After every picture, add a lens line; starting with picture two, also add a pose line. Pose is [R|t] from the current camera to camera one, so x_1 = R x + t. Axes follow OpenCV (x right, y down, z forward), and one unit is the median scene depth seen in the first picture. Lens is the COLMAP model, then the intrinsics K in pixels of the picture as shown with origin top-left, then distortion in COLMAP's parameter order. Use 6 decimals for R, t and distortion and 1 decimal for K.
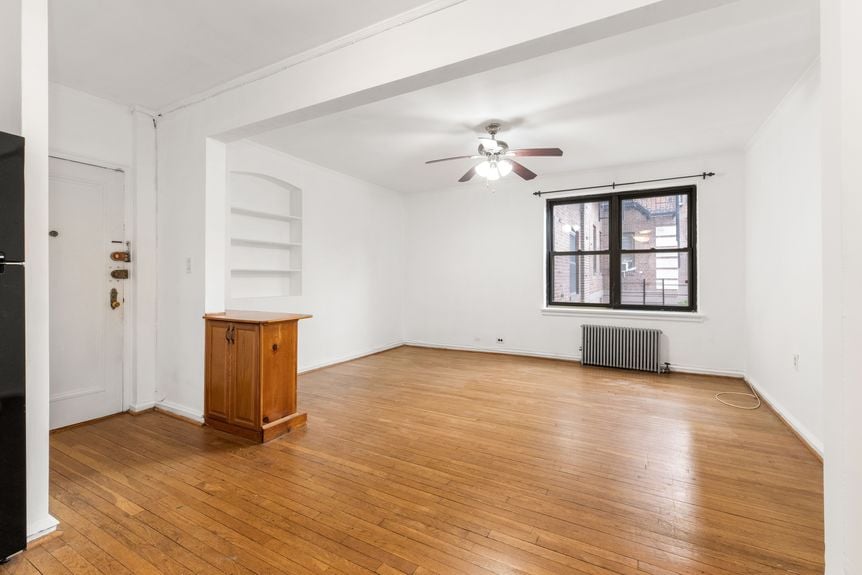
lens RADIAL K [[374.7, 0, 436.3], [0, 374.7, 278.1], [0, 0, 1]] dist [-0.000677, -0.000205]
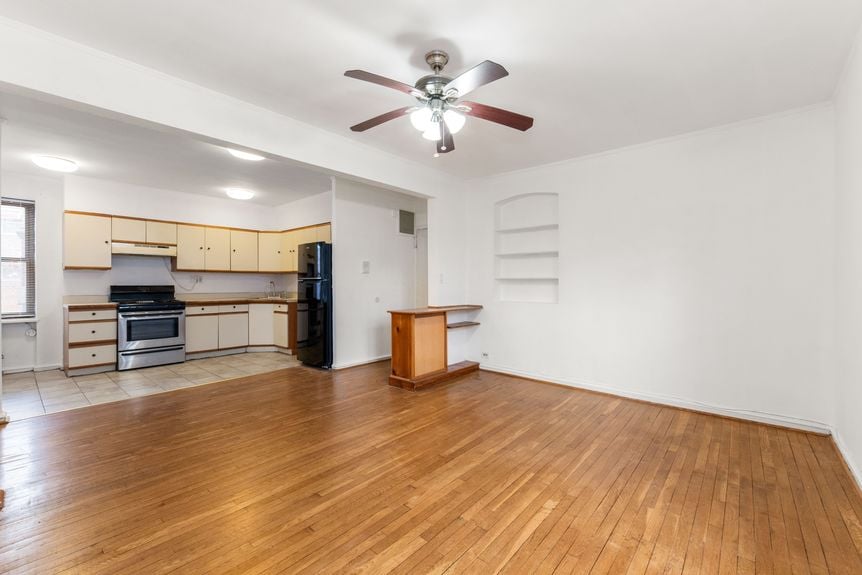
lens RADIAL K [[367.8, 0, 439.5], [0, 367.8, 283.5], [0, 0, 1]] dist [0.000051, -0.000431]
pose [[-0.205759, -0.000082, -0.978603, 0.620031], [-0.003750, 0.999993, 0.000705, -0.003354], [0.978596, 0.003815, -0.205757, 0.895515]]
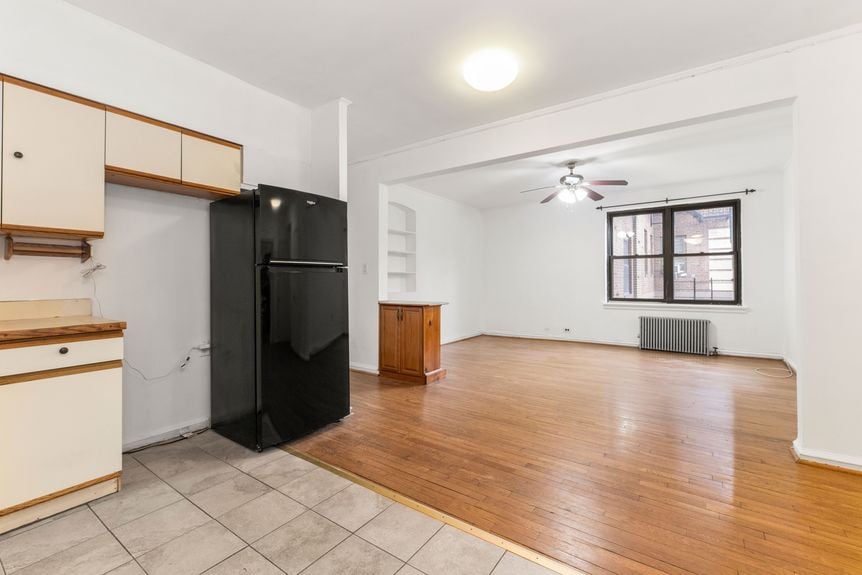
lens RADIAL K [[372.2, 0, 434.2], [0, 372.2, 282.2], [0, 0, 1]] dist [-0.001268, -0.000605]
pose [[0.993866, -0.005478, -0.110452, -0.149815], [0.005350, 0.999985, -0.001454, 0.014569], [0.110458, 0.000854, 0.993880, -0.291509]]
